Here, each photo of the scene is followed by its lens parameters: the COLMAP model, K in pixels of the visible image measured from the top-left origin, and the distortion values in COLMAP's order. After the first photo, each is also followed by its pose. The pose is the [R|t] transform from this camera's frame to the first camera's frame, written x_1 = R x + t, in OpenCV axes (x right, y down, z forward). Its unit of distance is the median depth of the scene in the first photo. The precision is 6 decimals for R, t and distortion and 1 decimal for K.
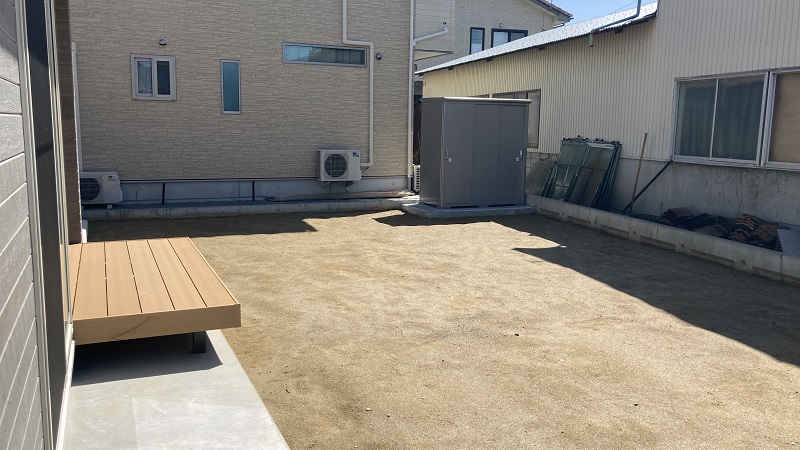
lens RADIAL K [[654.4, 0, 400.0], [0, 654.4, 225.0], [0, 0, 1]] dist [0.009568, 0.001732]
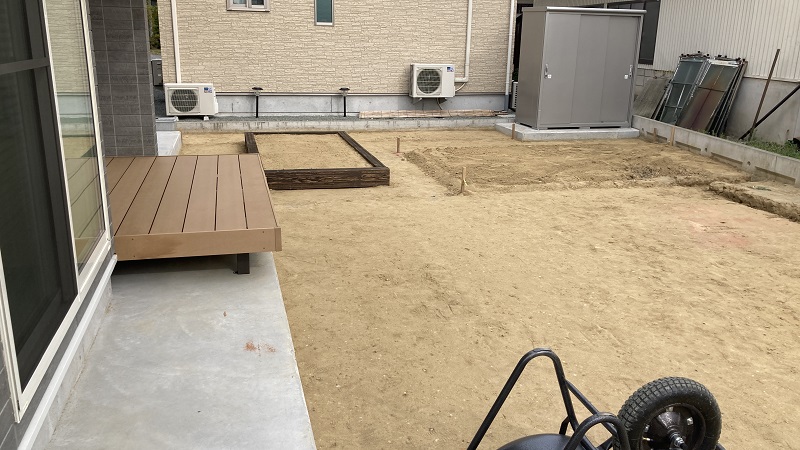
lens RADIAL K [[663.8, 0, 400.0], [0, 663.8, 225.0], [0, 0, 1]] dist [0.011910, -0.008796]
pose [[0.987290, 0.048892, -0.151221, 0.020925], [-0.029756, 0.991545, 0.126309, -0.003625], [0.156118, -0.120204, 0.980397, 0.015105]]
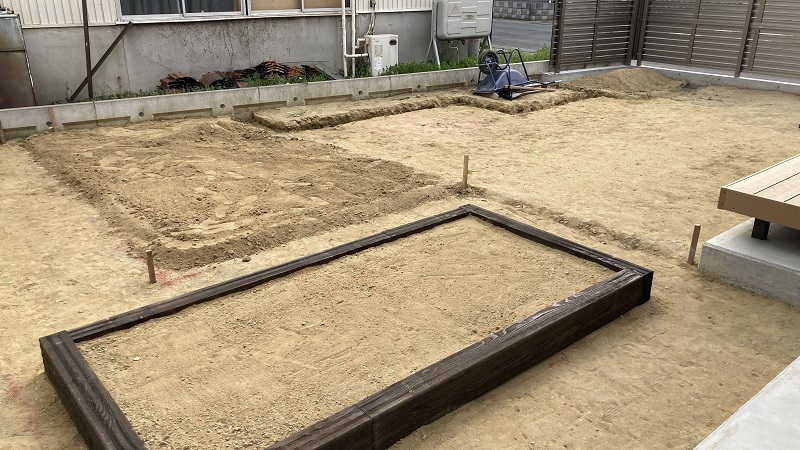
lens RADIAL K [[654.4, 0, 400.0], [0, 654.4, 225.0], [0, 0, 1]] dist [0.009568, 0.001732]
pose [[-0.266095, -0.374155, 0.888370, -0.436581], [0.140684, 0.896655, 0.419784, -0.141360], [-0.953626, 0.236682, -0.185957, 0.734463]]
